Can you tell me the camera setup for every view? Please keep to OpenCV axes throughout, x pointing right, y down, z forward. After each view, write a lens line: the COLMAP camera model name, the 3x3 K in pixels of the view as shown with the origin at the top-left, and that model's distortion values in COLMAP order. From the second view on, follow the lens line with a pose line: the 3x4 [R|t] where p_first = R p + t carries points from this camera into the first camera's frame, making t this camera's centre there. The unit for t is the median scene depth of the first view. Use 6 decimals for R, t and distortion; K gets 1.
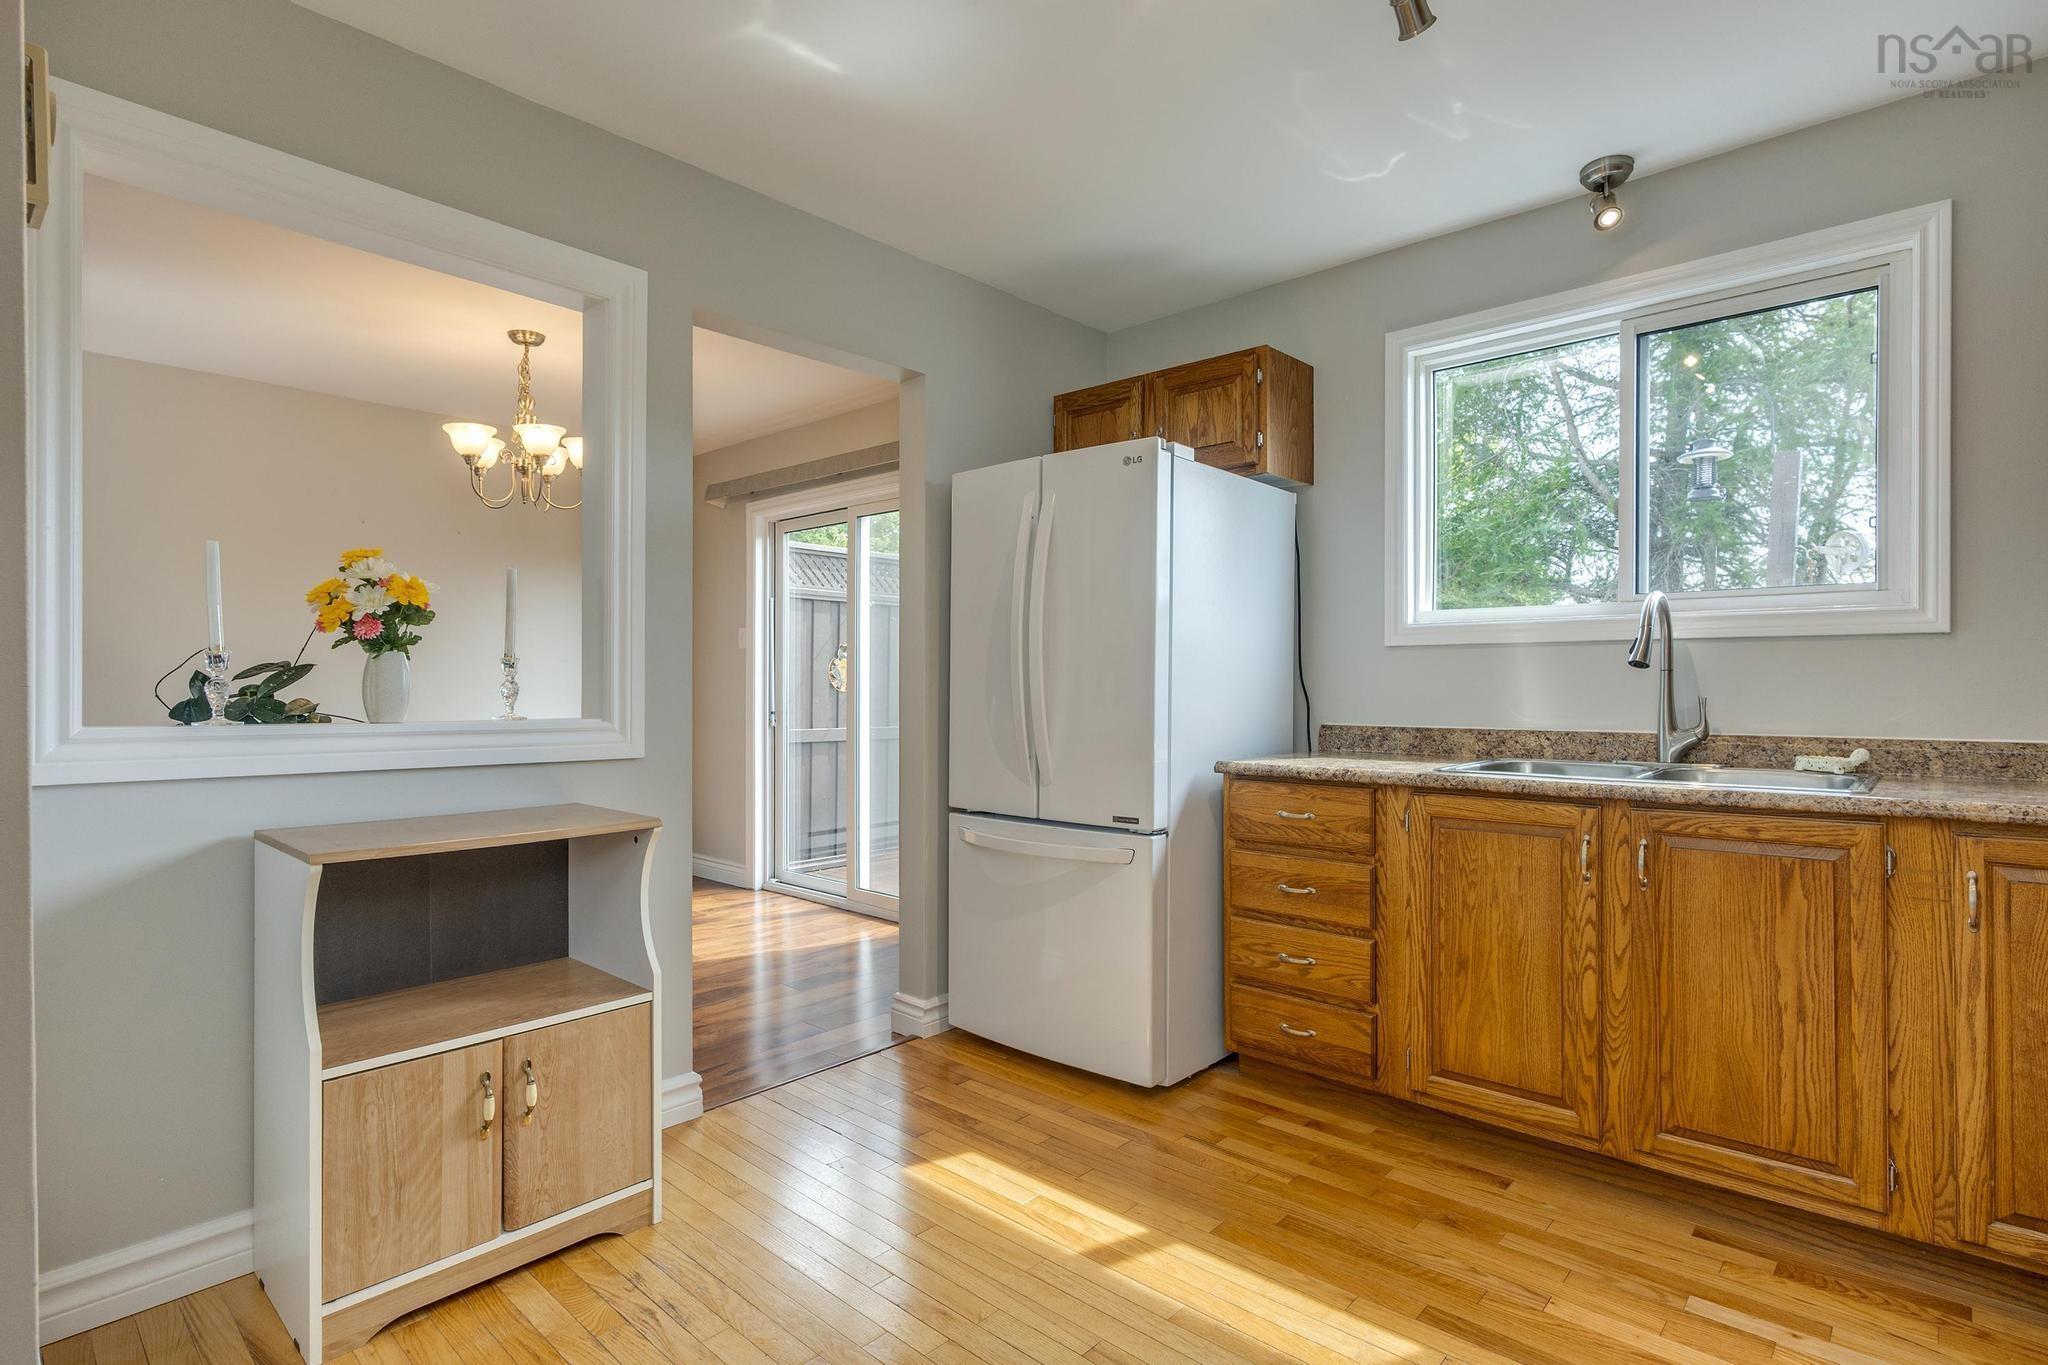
lens RADIAL K [[1005.4, 0, 1018.6], [0, 1005.4, 685.7], [0, 0, 1]] dist [-0.000368, -0.000033]
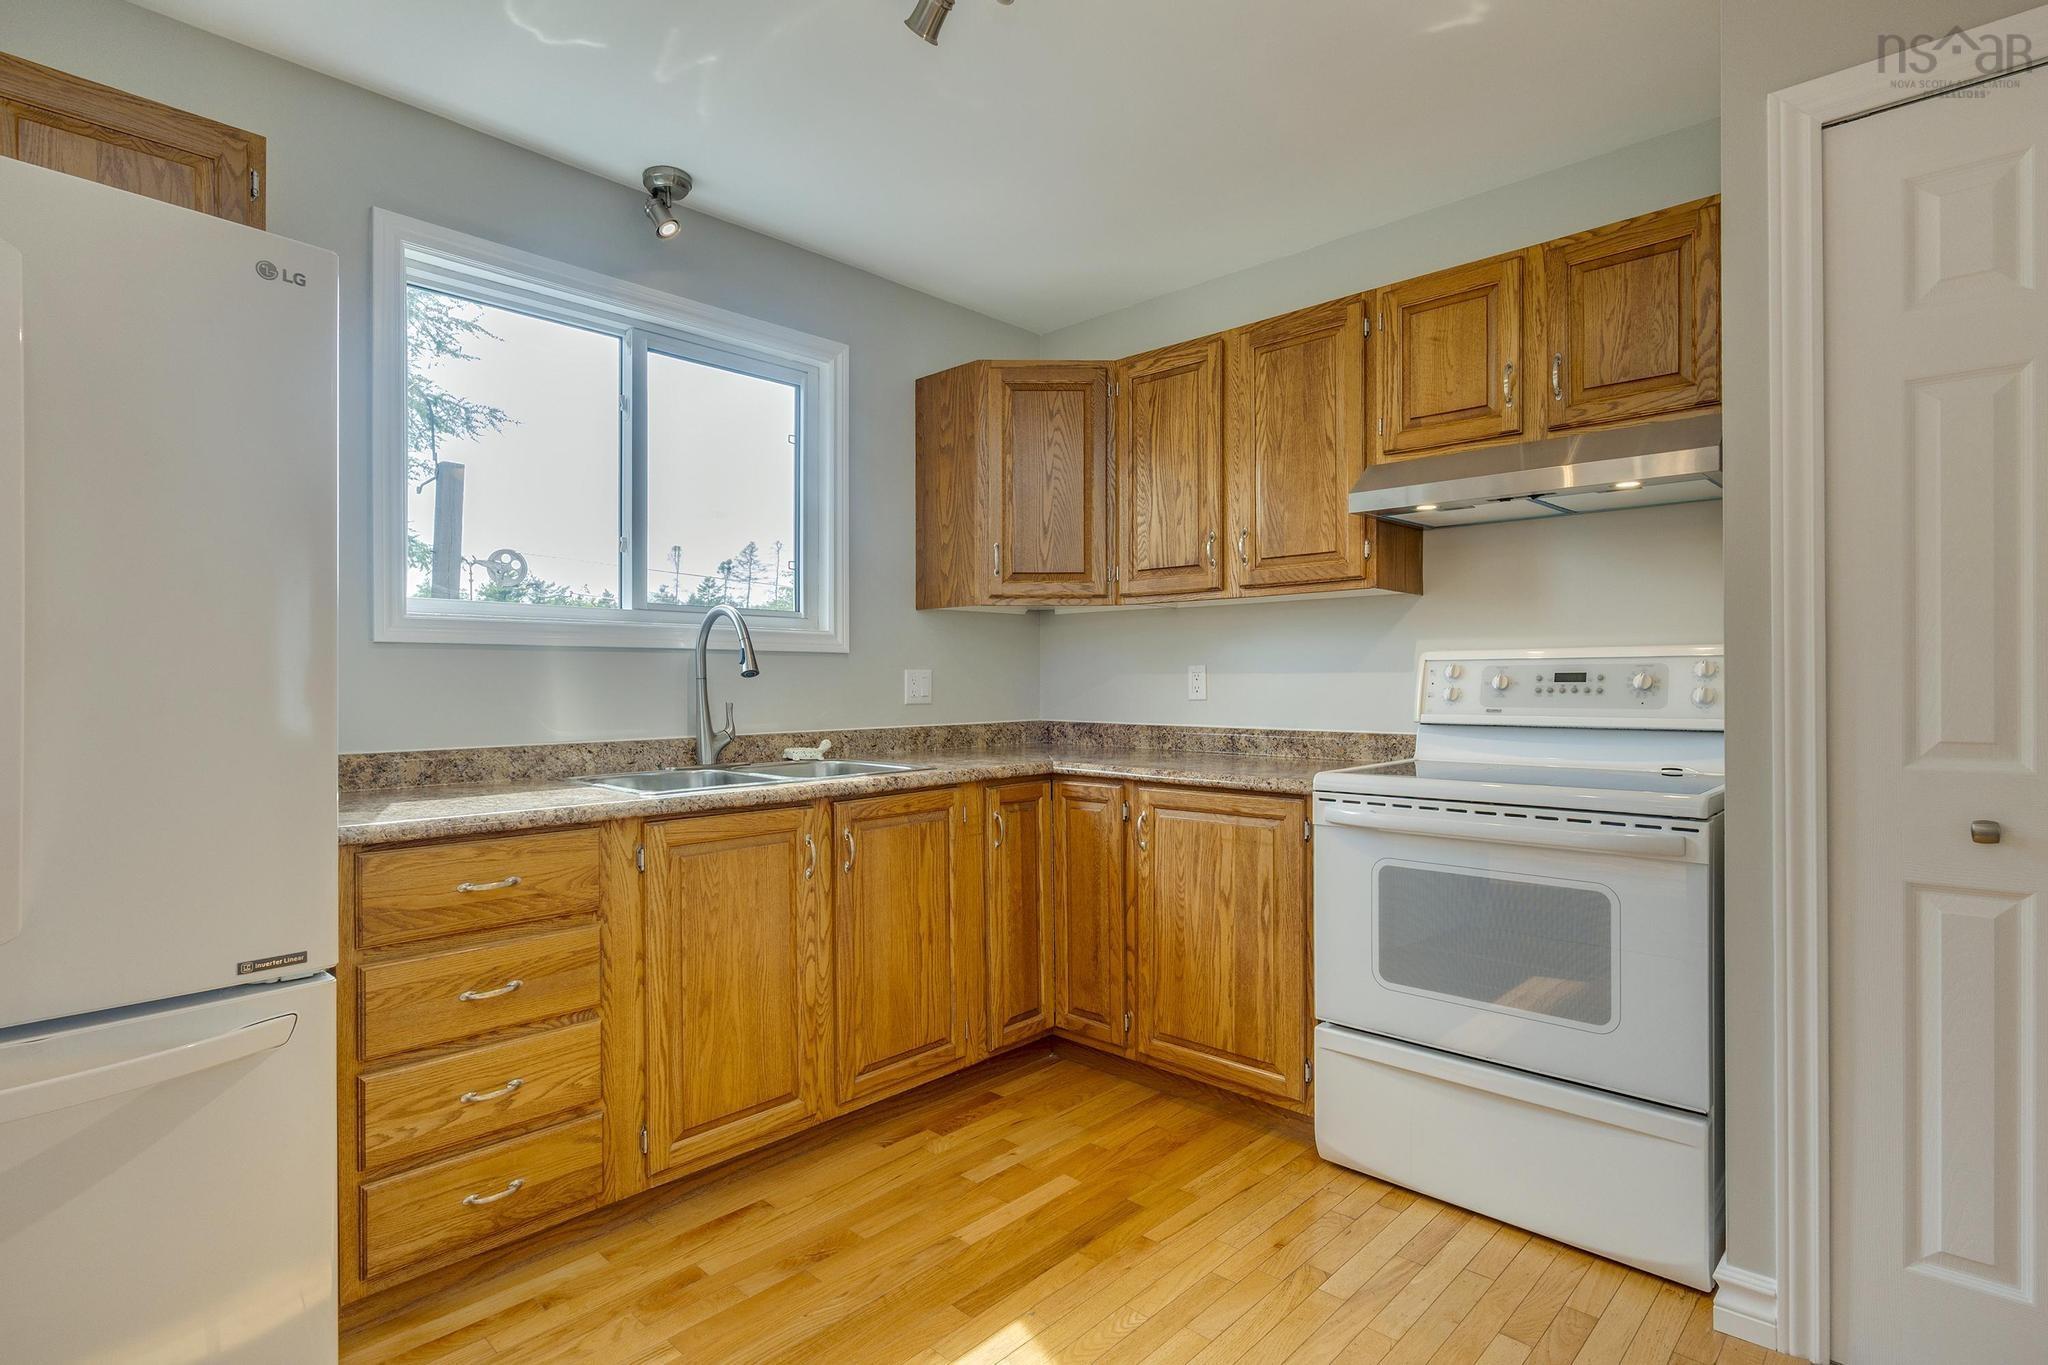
lens RADIAL K [[1014.6, 0, 1033.7], [0, 1014.6, 687.1], [0, 0, 1]] dist [-0.000159, 0.000647]
pose [[0.014730, -0.003550, 0.999885, -0.438906], [0.004195, 0.999985, 0.003488, -0.008769], [-0.999883, 0.004143, 0.014745, 0.643102]]
